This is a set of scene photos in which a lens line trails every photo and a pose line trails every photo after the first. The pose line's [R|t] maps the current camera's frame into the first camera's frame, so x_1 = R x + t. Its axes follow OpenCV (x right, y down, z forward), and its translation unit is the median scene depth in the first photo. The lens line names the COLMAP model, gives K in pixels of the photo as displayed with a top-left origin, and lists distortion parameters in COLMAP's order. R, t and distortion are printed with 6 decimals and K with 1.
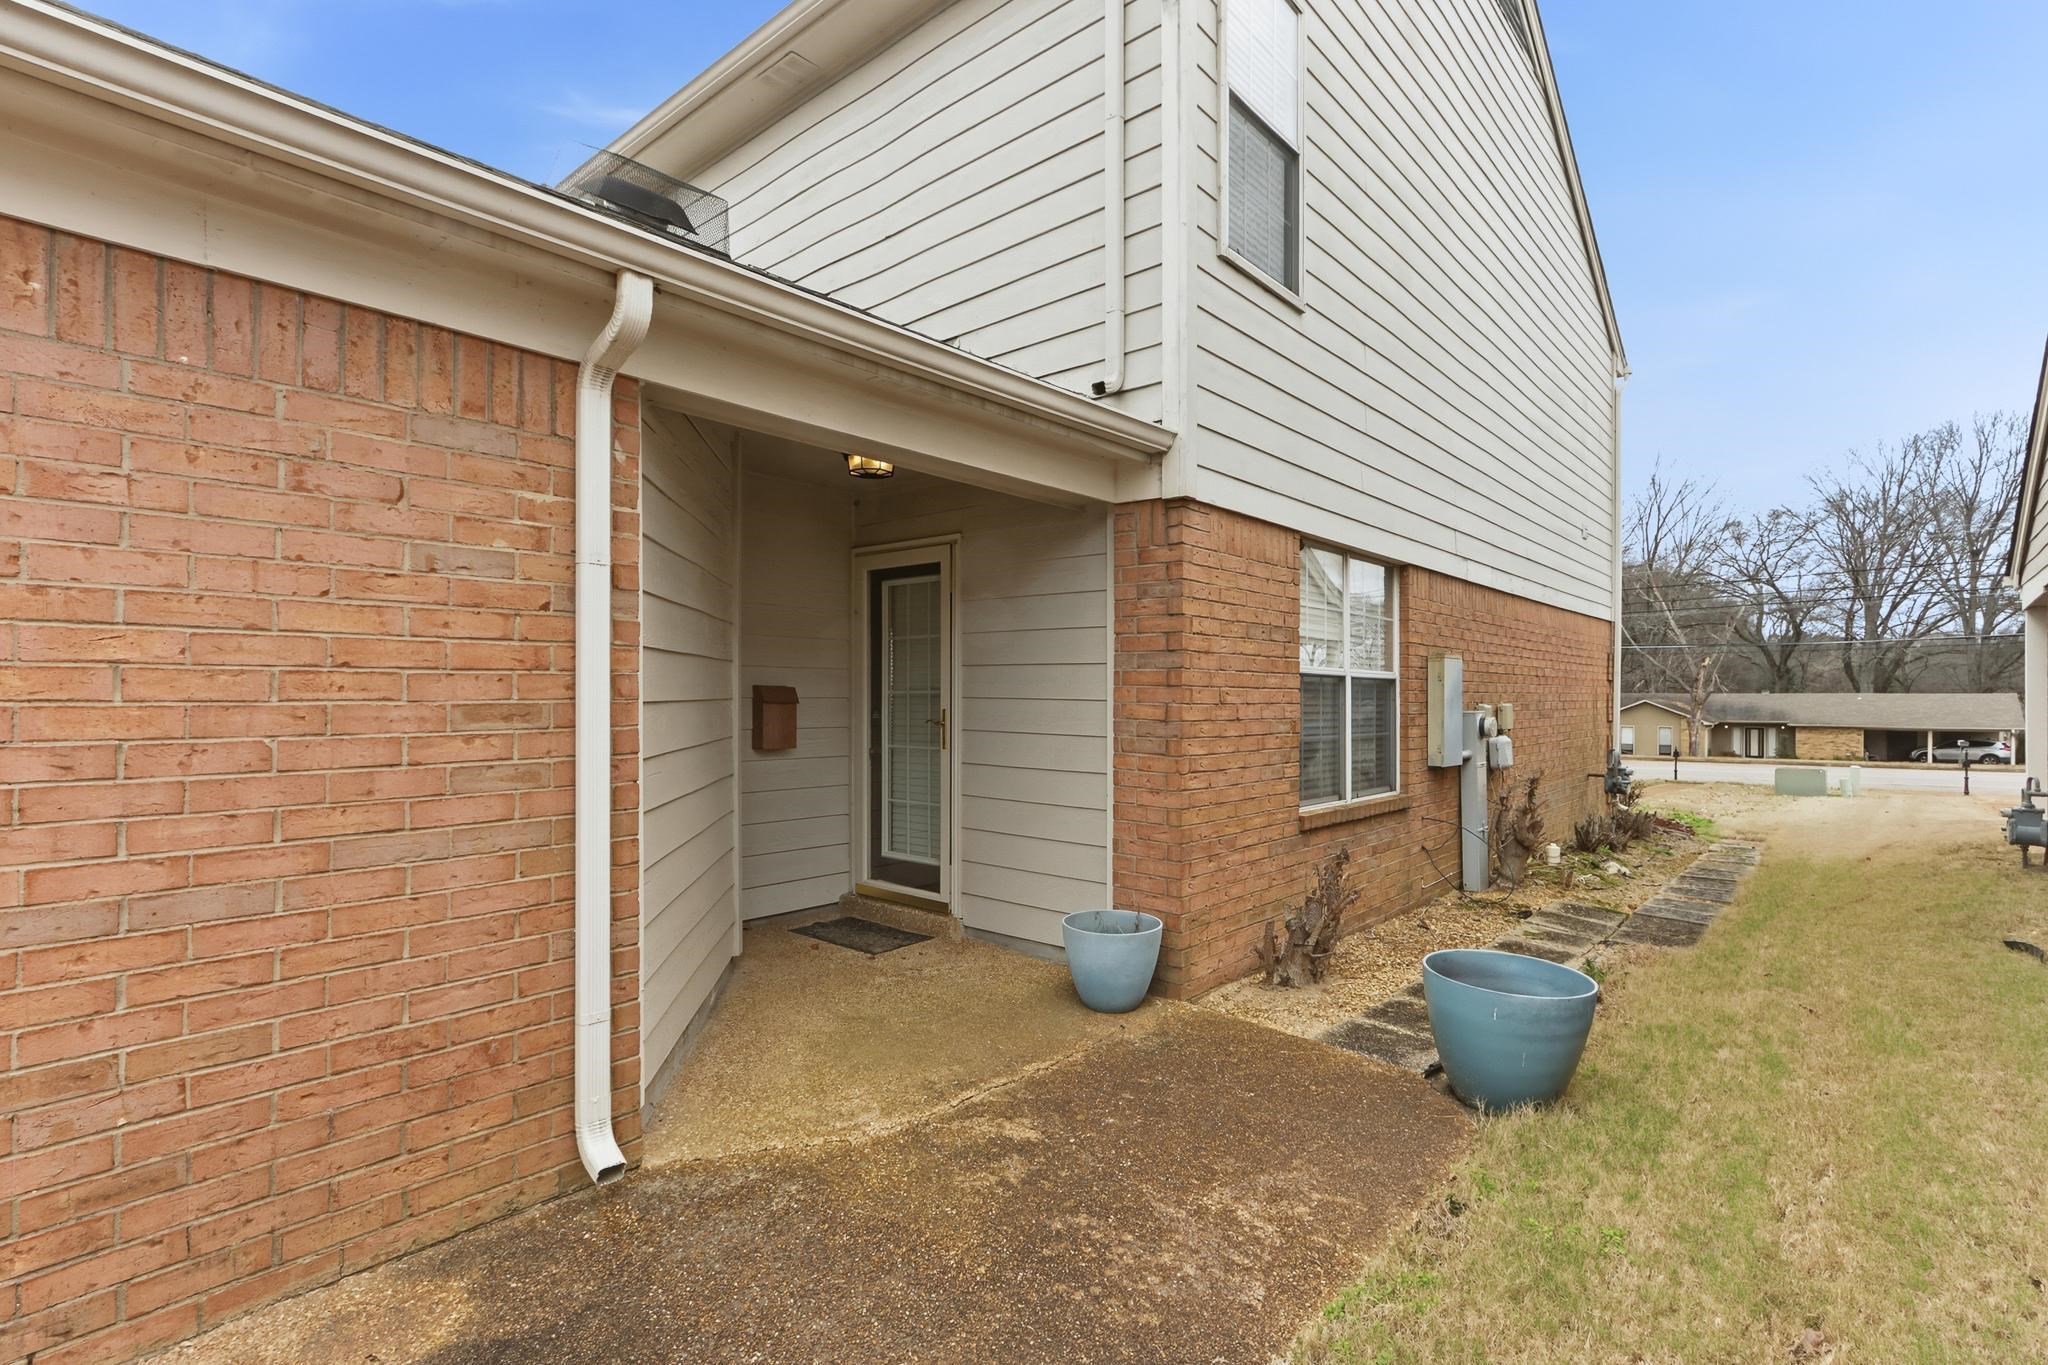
lens RADIAL K [[950.8, 0, 1022.7], [0, 950.8, 713.7], [0, 0, 1]] dist [-0.000016, 0.000262]
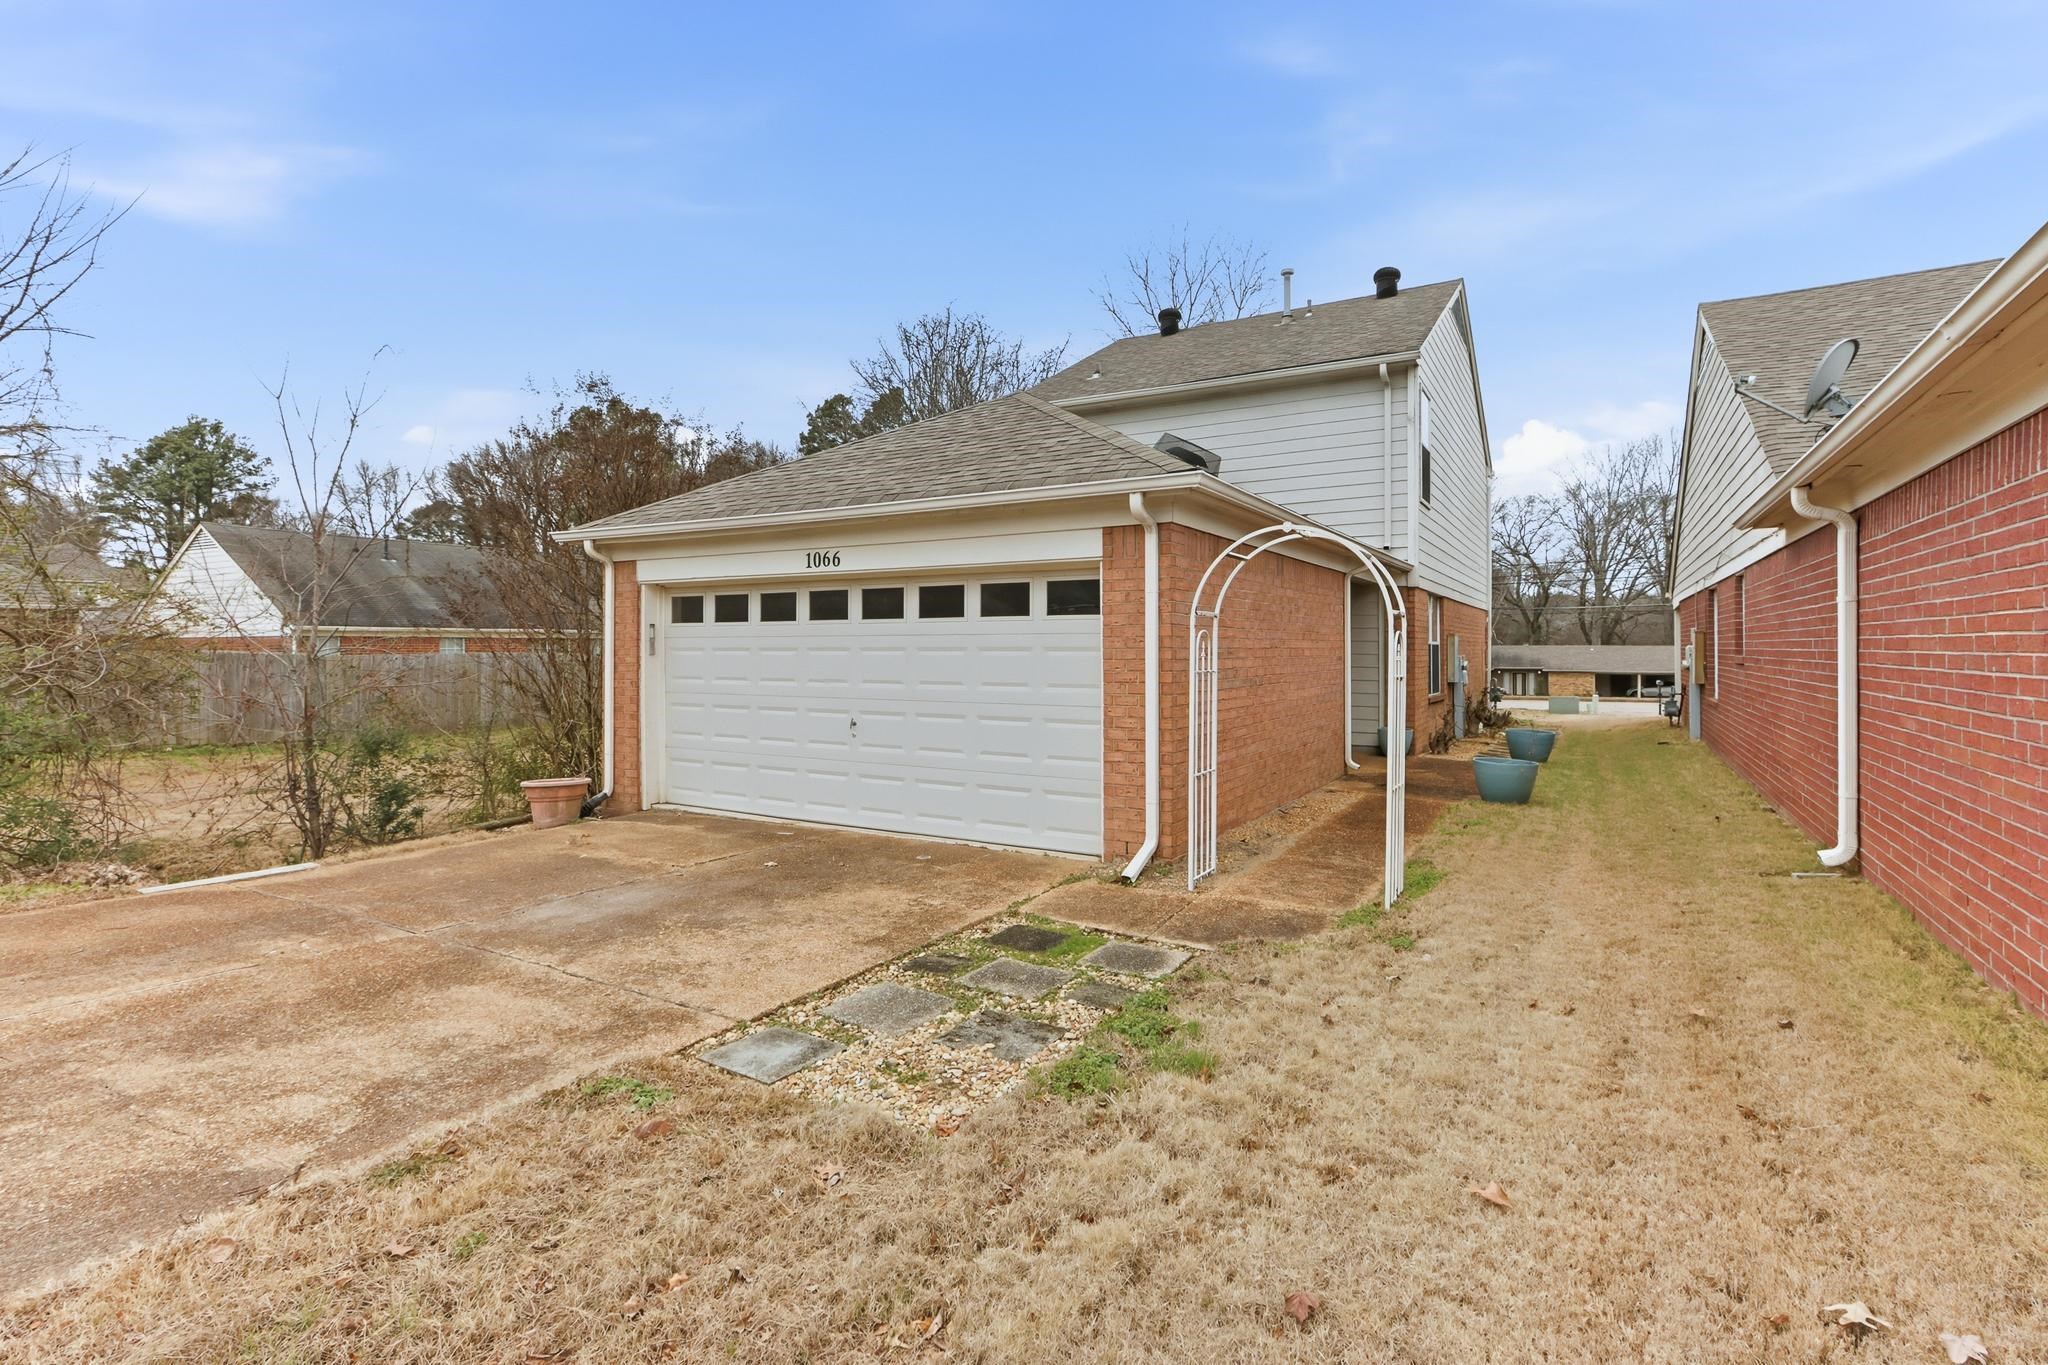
lens RADIAL K [[951.6, 0, 1002.7], [0, 951.6, 661.6], [0, 0, 1]] dist [0.000787, 0.000691]
pose [[0.985310, 0.001360, 0.170767, -0.106858], [-0.001430, 0.999999, 0.000292, 0.000587], [-0.170767, -0.000532, 0.985311, -0.113787]]
